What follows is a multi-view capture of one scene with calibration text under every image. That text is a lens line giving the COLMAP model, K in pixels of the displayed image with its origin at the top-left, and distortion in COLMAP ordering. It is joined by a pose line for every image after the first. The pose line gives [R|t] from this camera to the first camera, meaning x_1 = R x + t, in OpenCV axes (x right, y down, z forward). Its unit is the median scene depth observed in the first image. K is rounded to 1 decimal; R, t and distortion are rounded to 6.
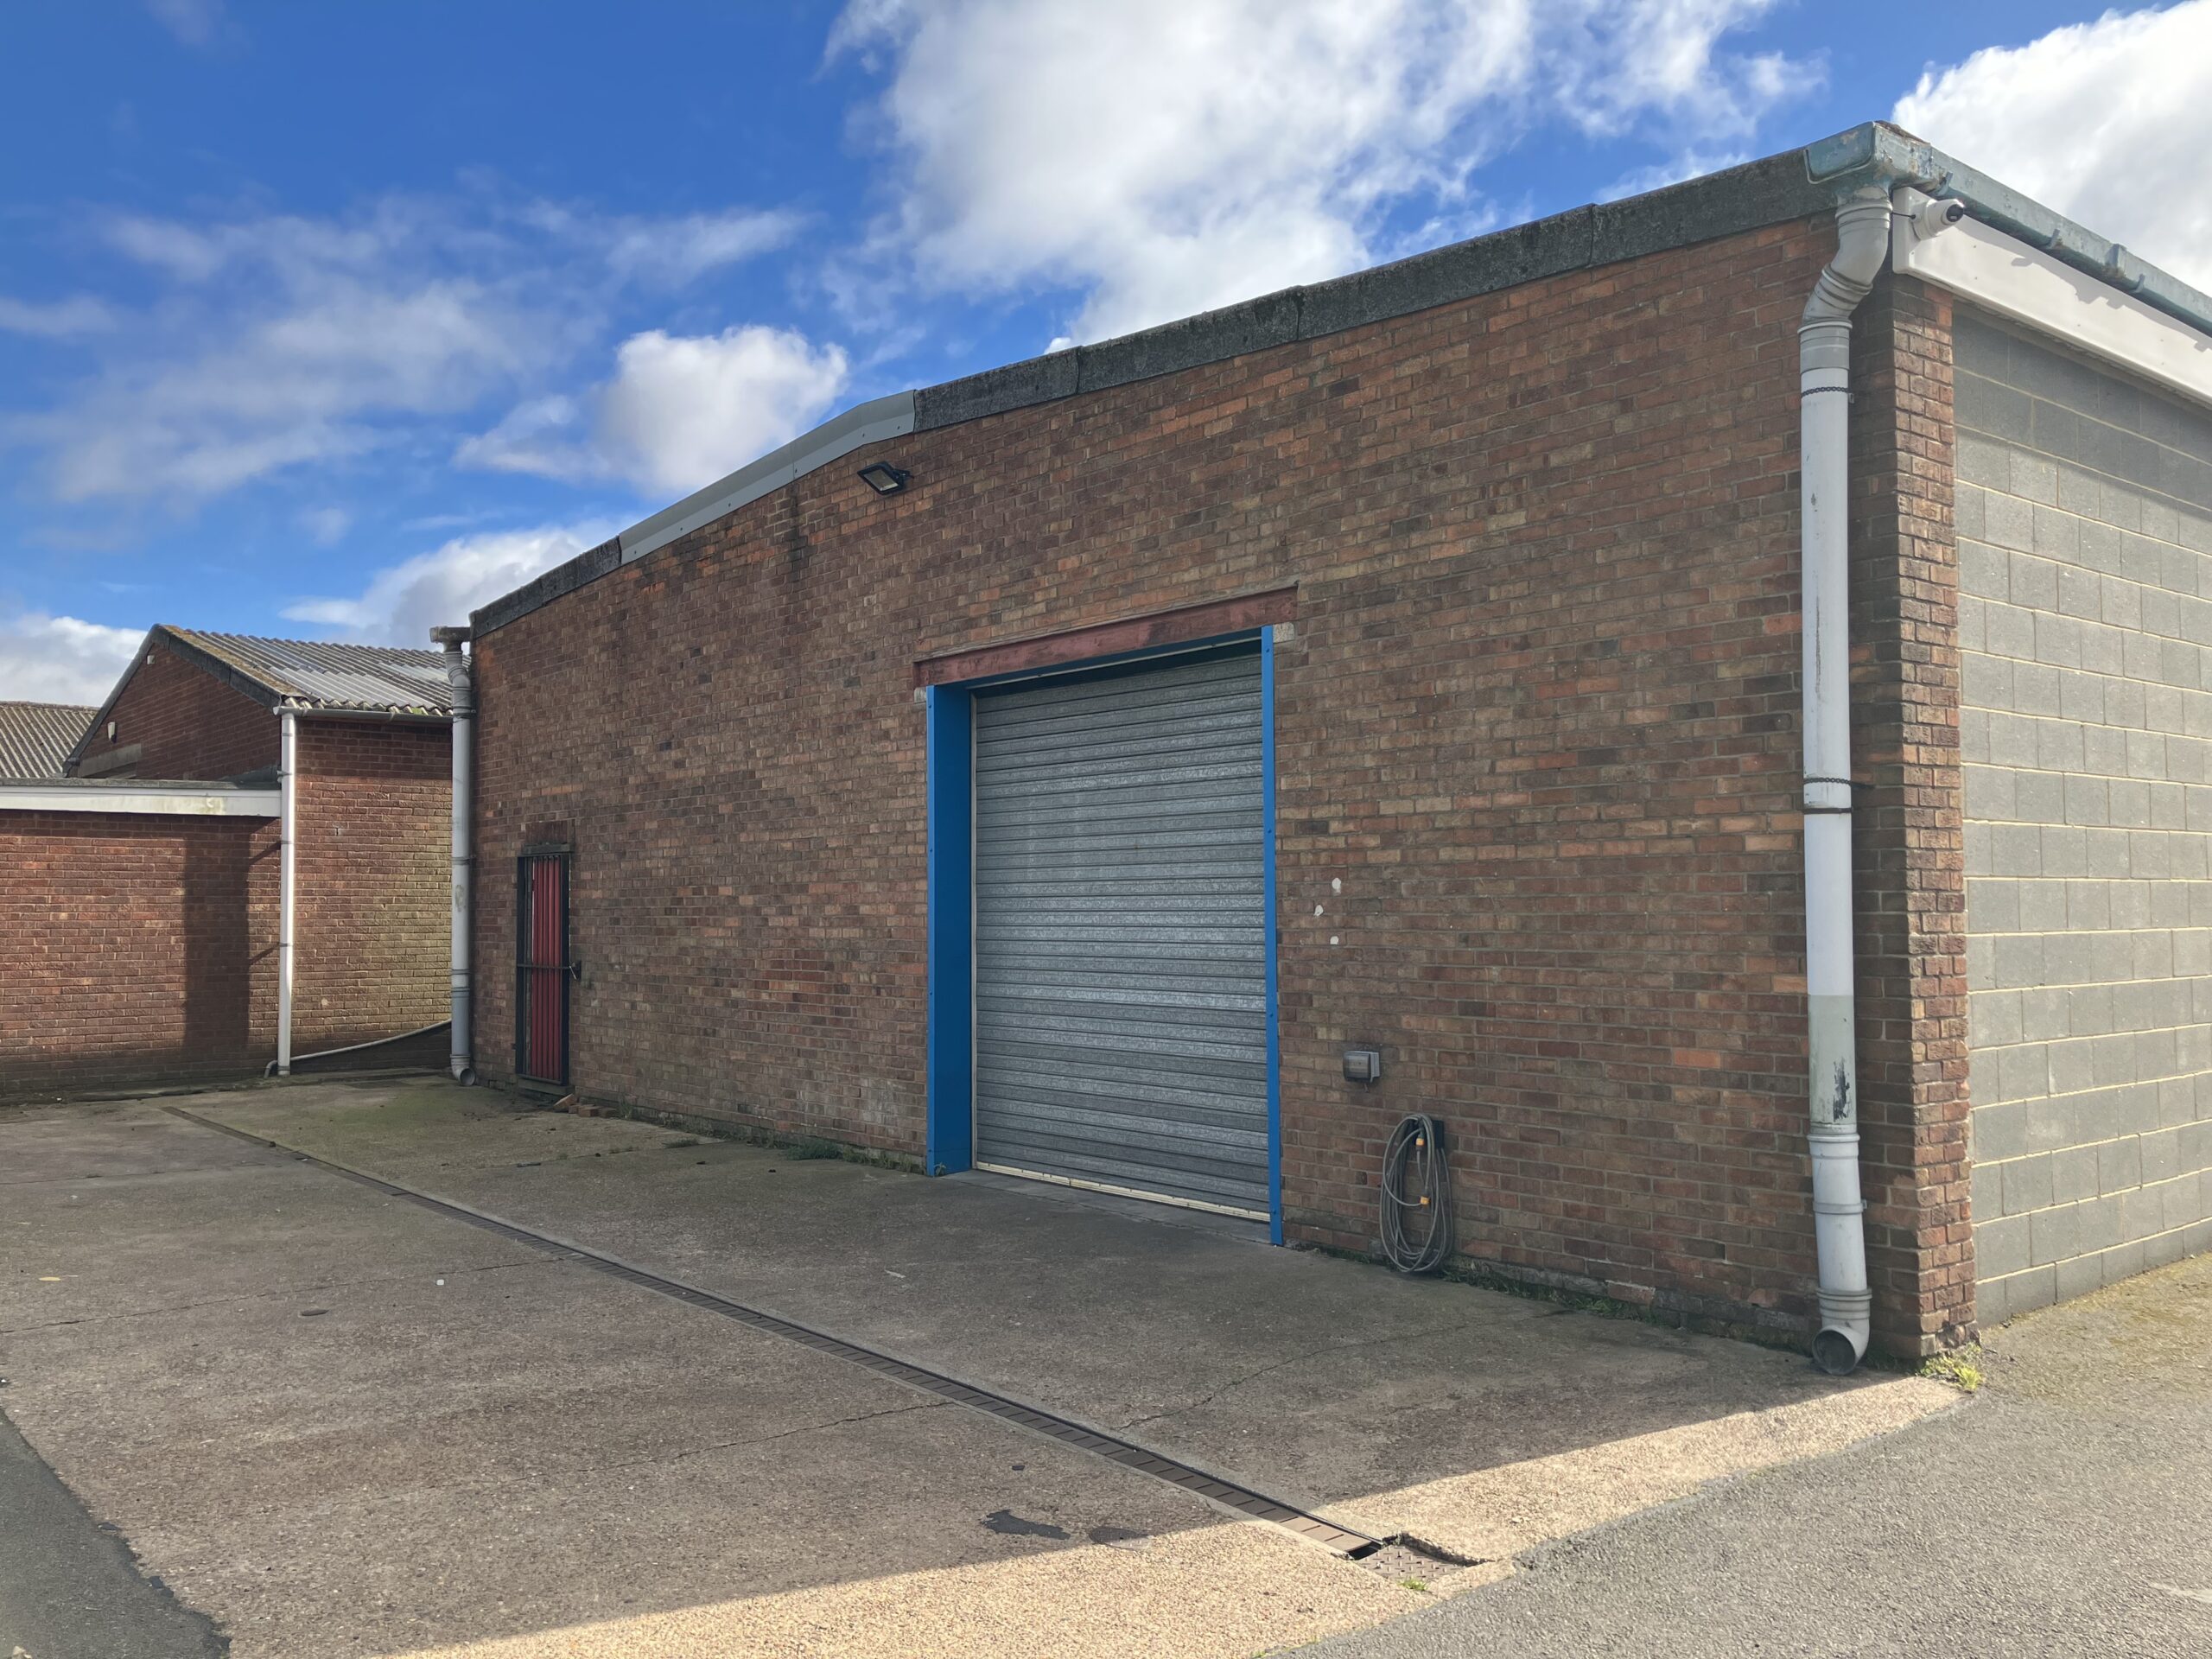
lens RADIAL K [[1846.4, 0, 1099.8], [0, 1846.4, 827.9], [0, 0, 1]] dist [0.070761, -0.079202]
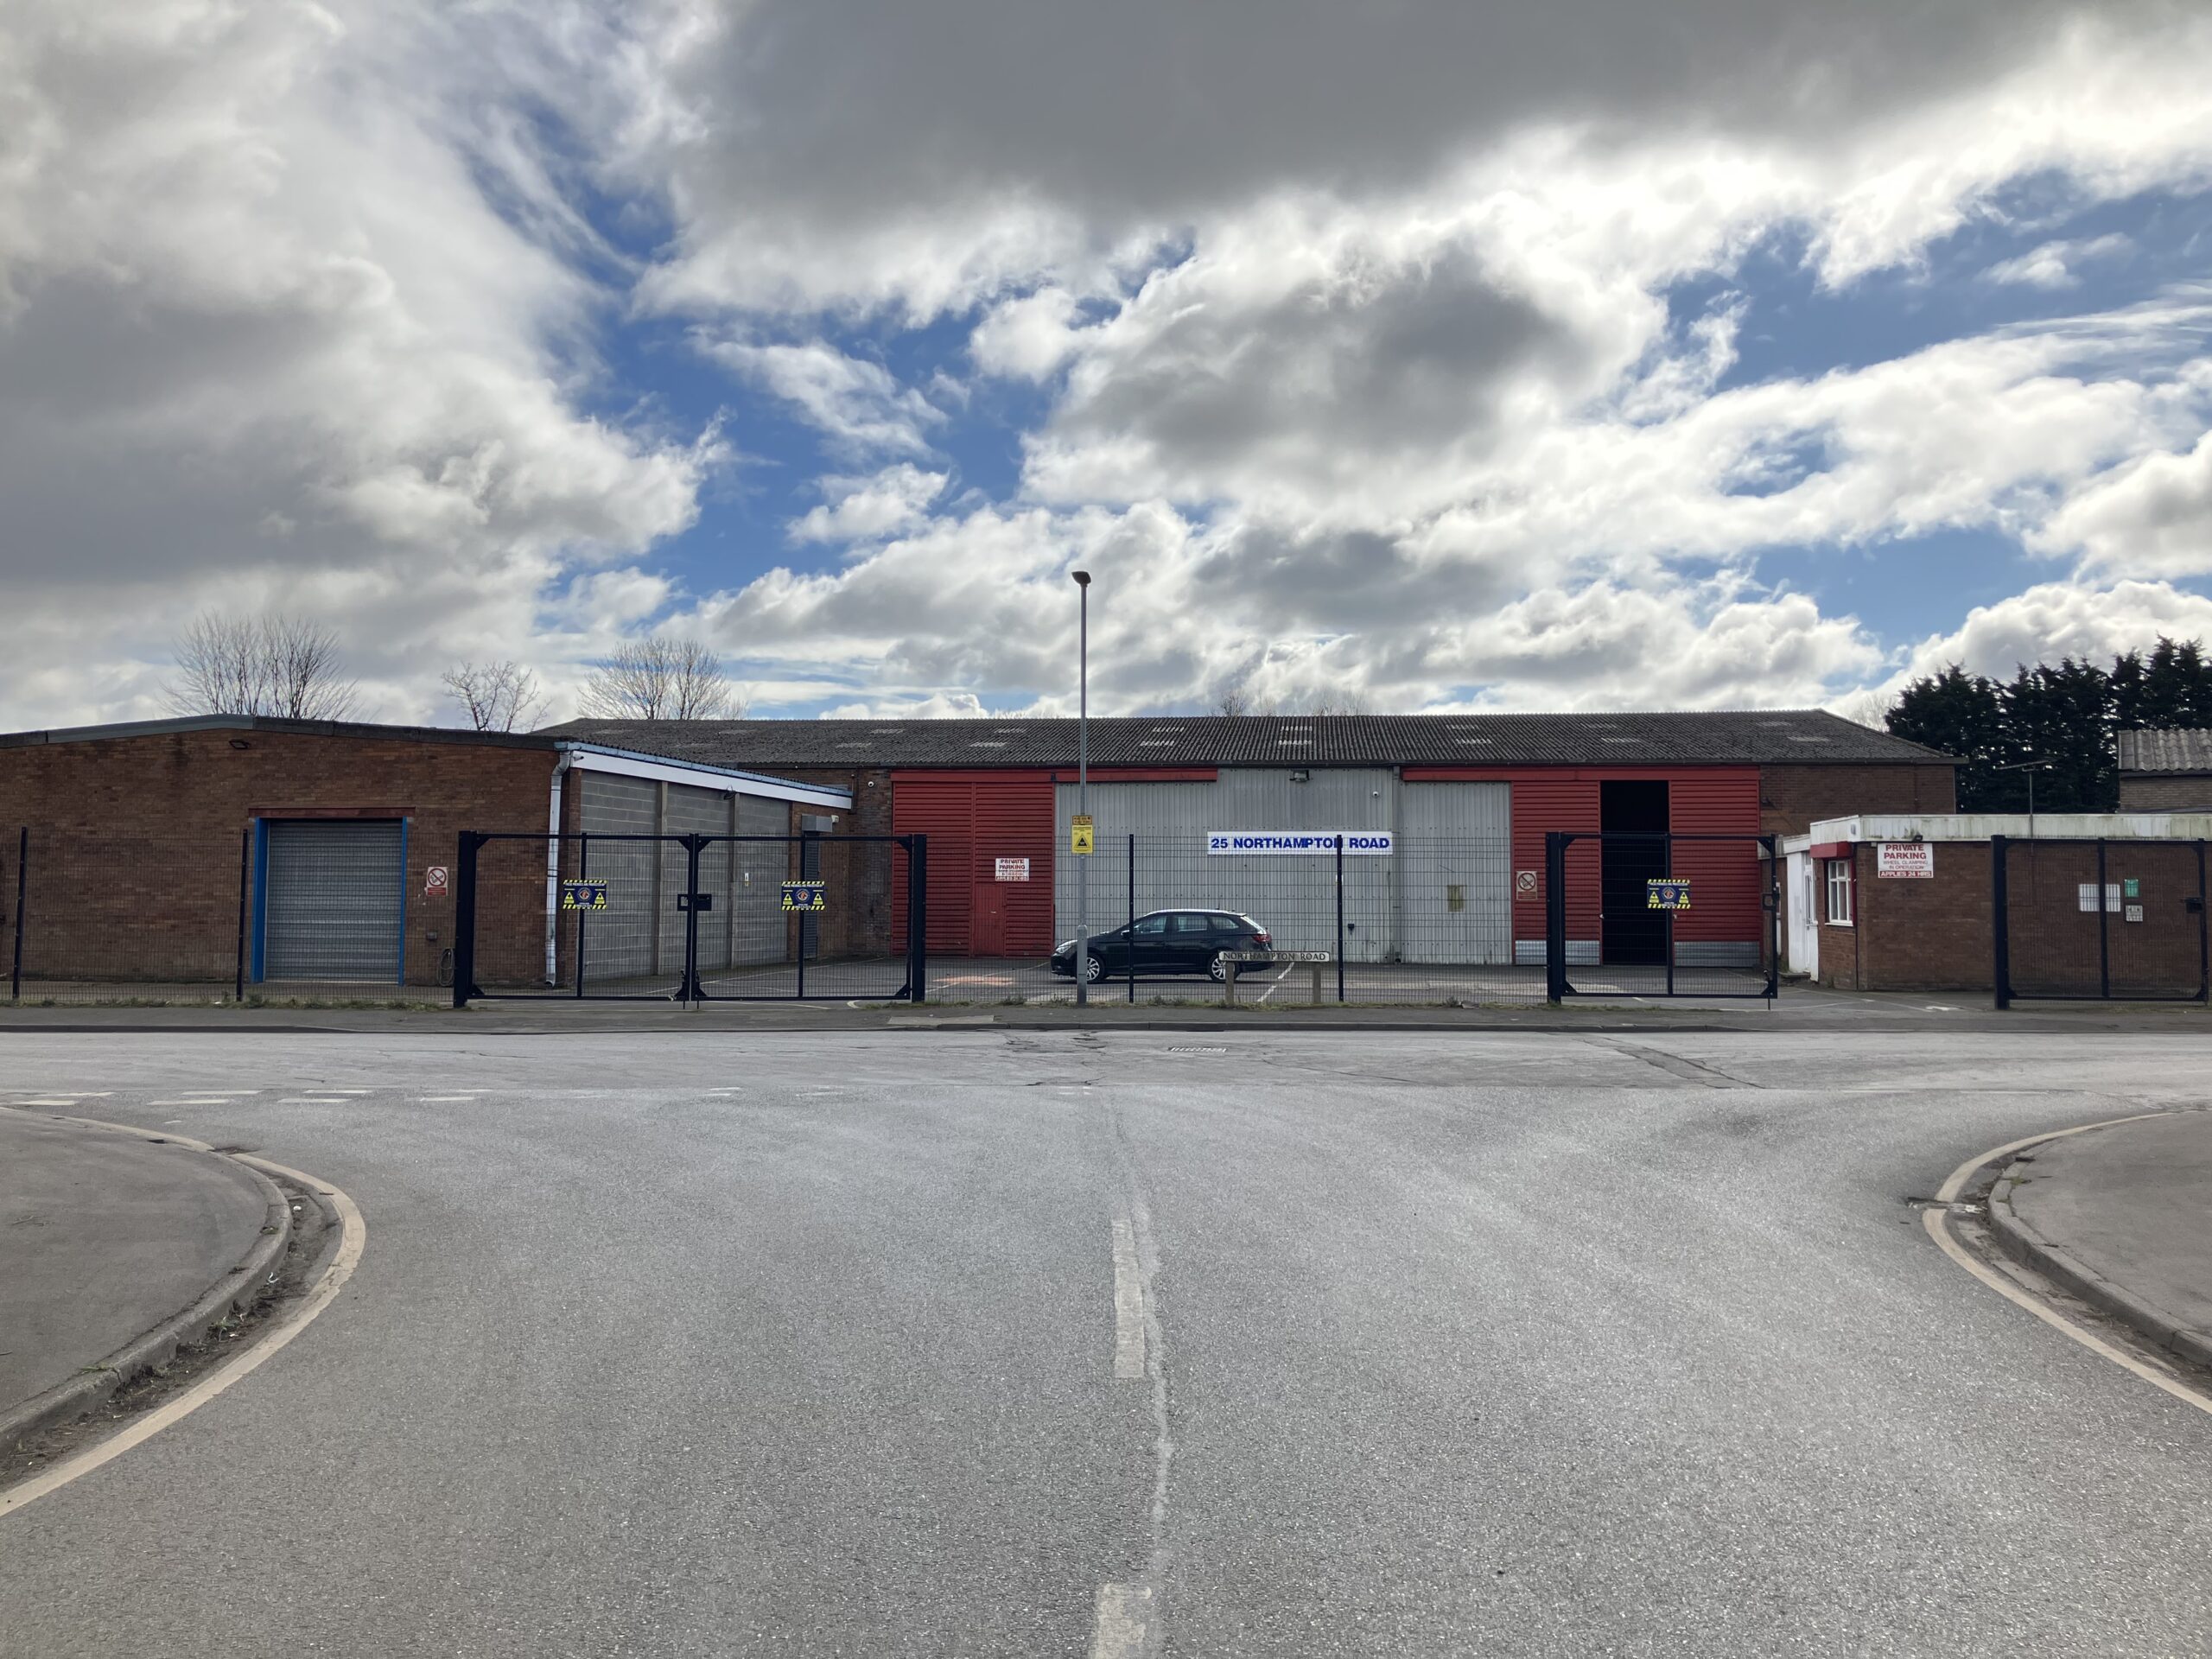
lens RADIAL K [[1846.4, 0, 1107.0], [0, 1846.4, 820.6], [0, 0, 1]] dist [0.070761, -0.079202]
pose [[0.790593, 0.039917, 0.611039, -0.857605], [-0.039044, 0.999129, -0.014752, -0.083295], [-0.611096, -0.012195, 0.791463, -2.226645]]
